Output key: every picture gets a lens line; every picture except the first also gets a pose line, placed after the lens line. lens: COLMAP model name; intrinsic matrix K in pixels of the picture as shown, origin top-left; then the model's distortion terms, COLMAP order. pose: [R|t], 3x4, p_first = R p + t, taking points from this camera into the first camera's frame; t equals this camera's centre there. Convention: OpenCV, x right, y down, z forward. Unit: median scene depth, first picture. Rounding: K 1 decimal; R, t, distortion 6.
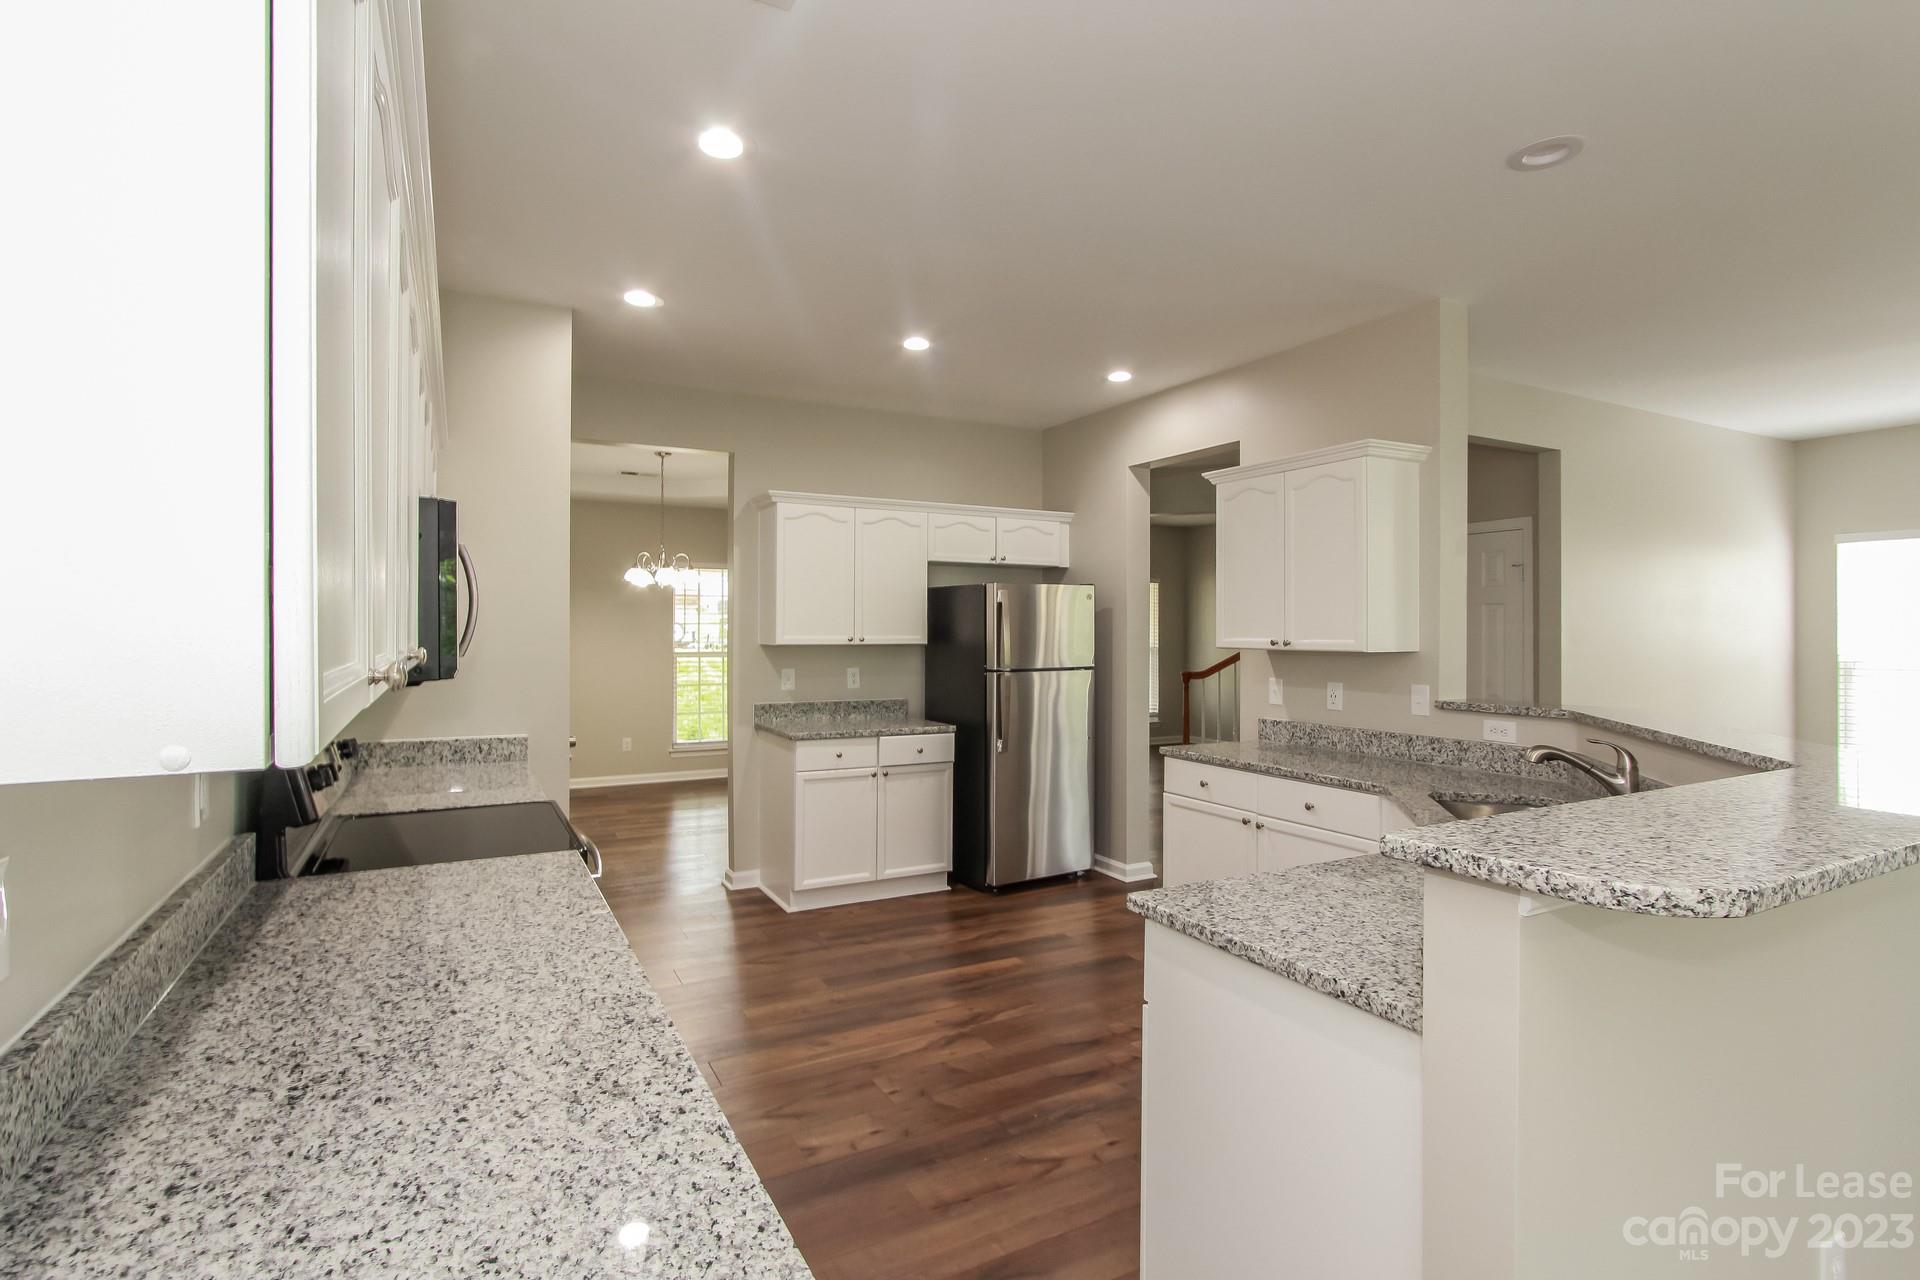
lens RADIAL K [[945.7, 0, 960.0], [0, 945.7, 640.0], [0, 0, 1]] dist [-0.000182, -0.000039]
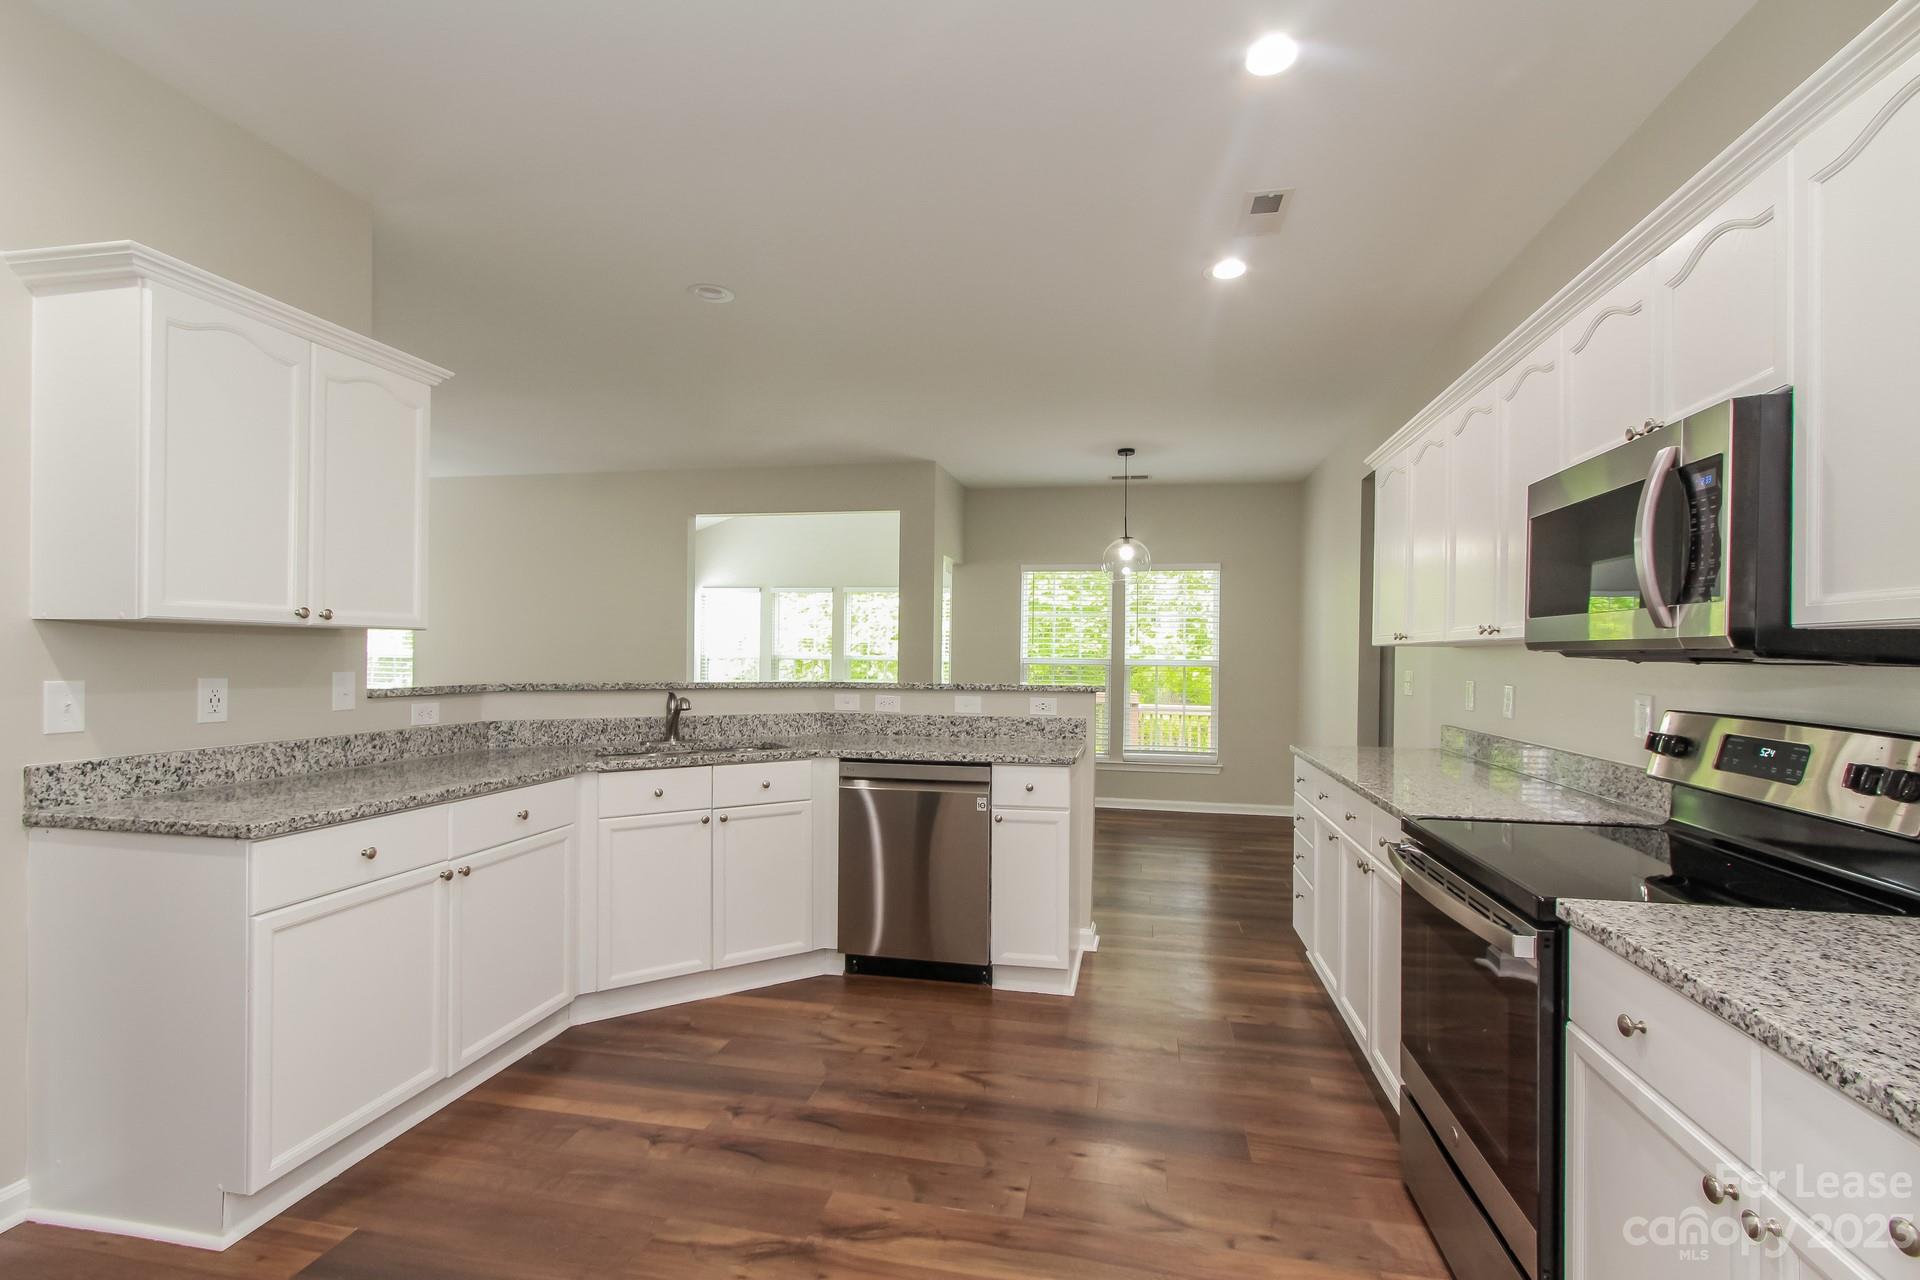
lens RADIAL K [[862.8, 0, 960.0], [0, 862.8, 640.0], [0, 0, 1]] dist [0.000299, 0.000010]
pose [[-0.763339, -0.000301, 0.645998, -0.405095], [-0.006395, 0.999954, -0.007090, 0.023171], [-0.645967, -0.009543, -0.763306, 1.289666]]
